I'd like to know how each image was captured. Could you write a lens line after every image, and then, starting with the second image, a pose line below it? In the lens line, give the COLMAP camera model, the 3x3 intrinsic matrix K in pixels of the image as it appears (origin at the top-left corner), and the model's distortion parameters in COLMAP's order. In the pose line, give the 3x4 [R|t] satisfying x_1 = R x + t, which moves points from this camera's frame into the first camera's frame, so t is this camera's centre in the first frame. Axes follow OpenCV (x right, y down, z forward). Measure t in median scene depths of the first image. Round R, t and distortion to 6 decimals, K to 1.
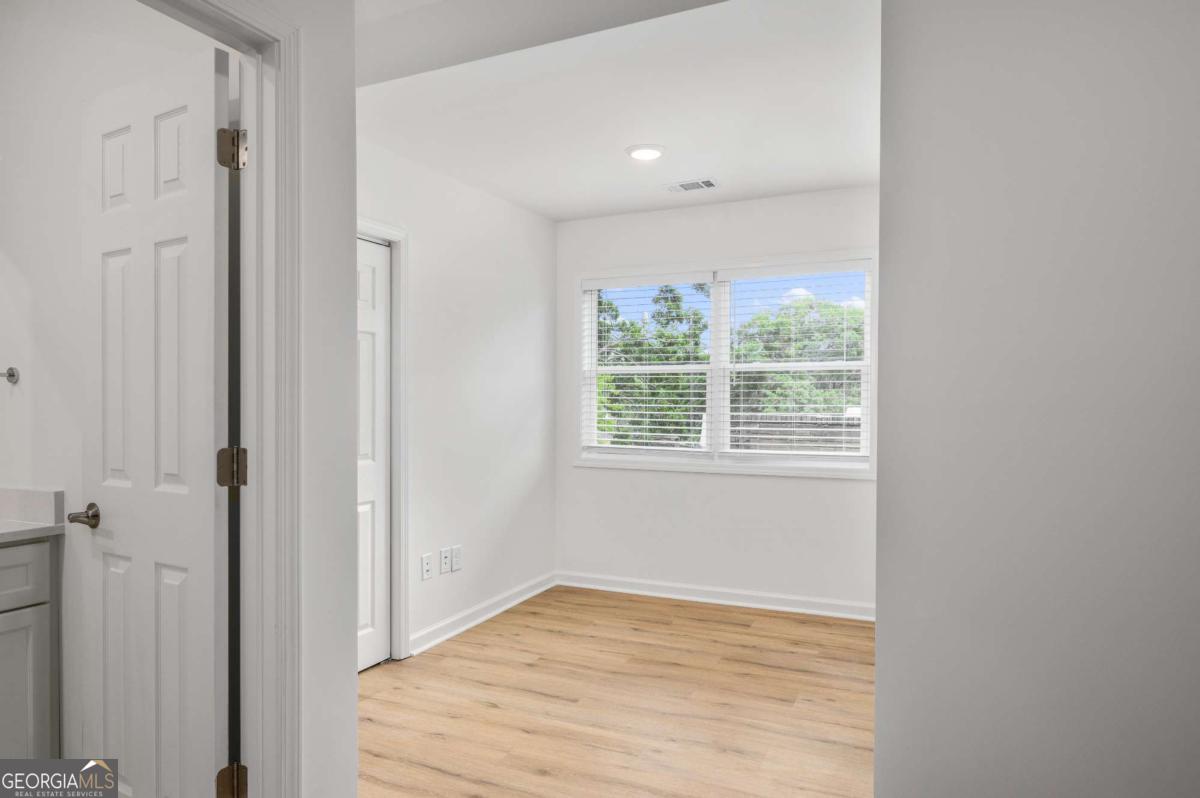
lens RADIAL K [[729.5, 0, 599.4], [0, 729.5, 407.3], [0, 0, 1]] dist [-0.000814, -0.000639]
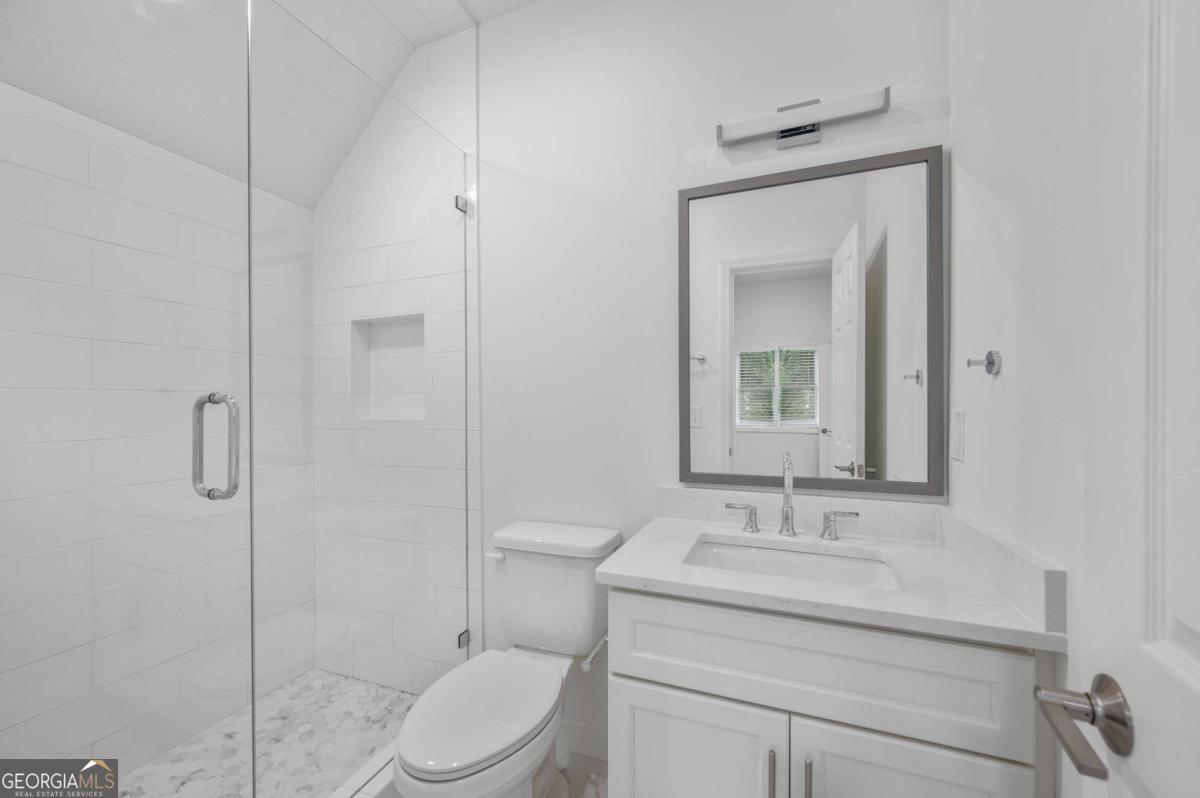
lens RADIAL K [[477.5, 0, 598.7], [0, 477.5, 401.4], [0, 0, 1]] dist [-0.000716, 0.000171]
pose [[0.079000, -0.000895, -0.996874, -0.421125], [-0.004402, 0.999990, -0.001247, -0.006797], [0.996865, 0.004487, 0.078995, 0.641779]]
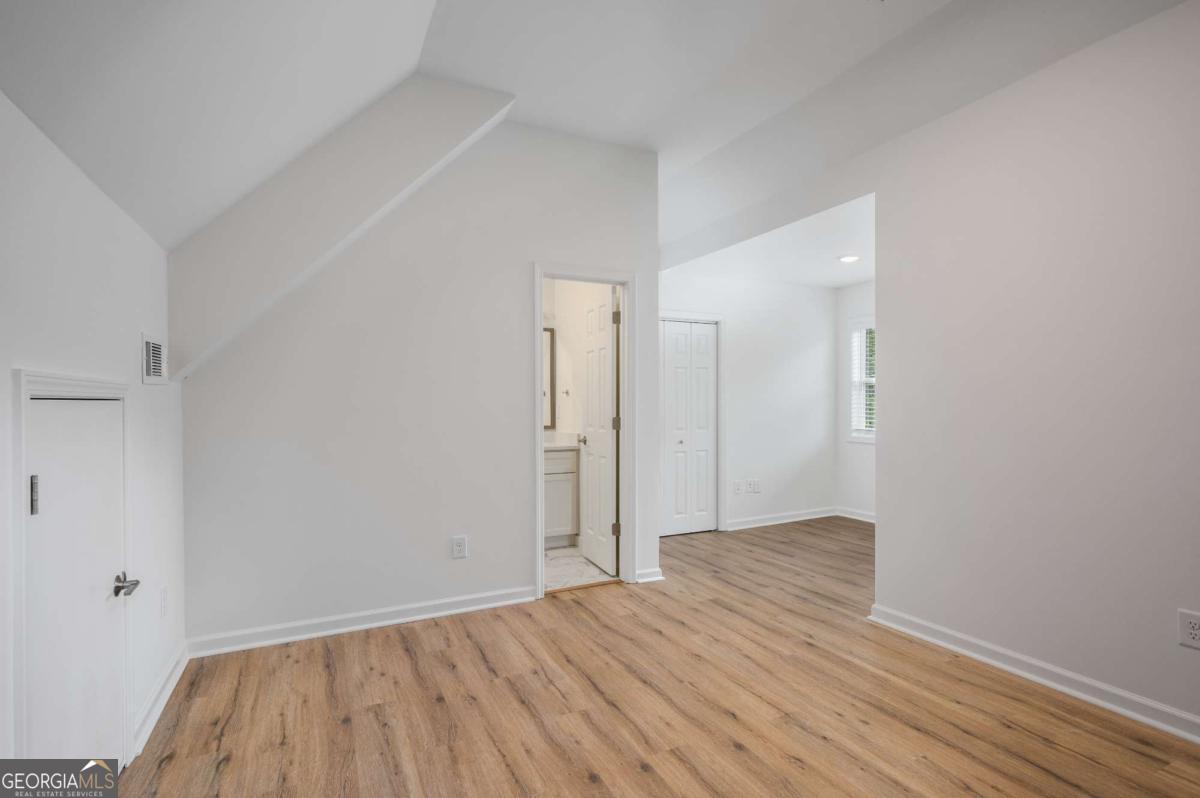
lens RADIAL K [[581.7, 0, 599.1], [0, 581.7, 401.8], [0, 0, 1]] dist [0.000130, 0.000007]
pose [[0.782620, -0.003069, -0.622492, 0.737057], [-0.000523, 0.999984, -0.005587, 0.004128], [0.622499, 0.004698, 0.782606, -0.730055]]
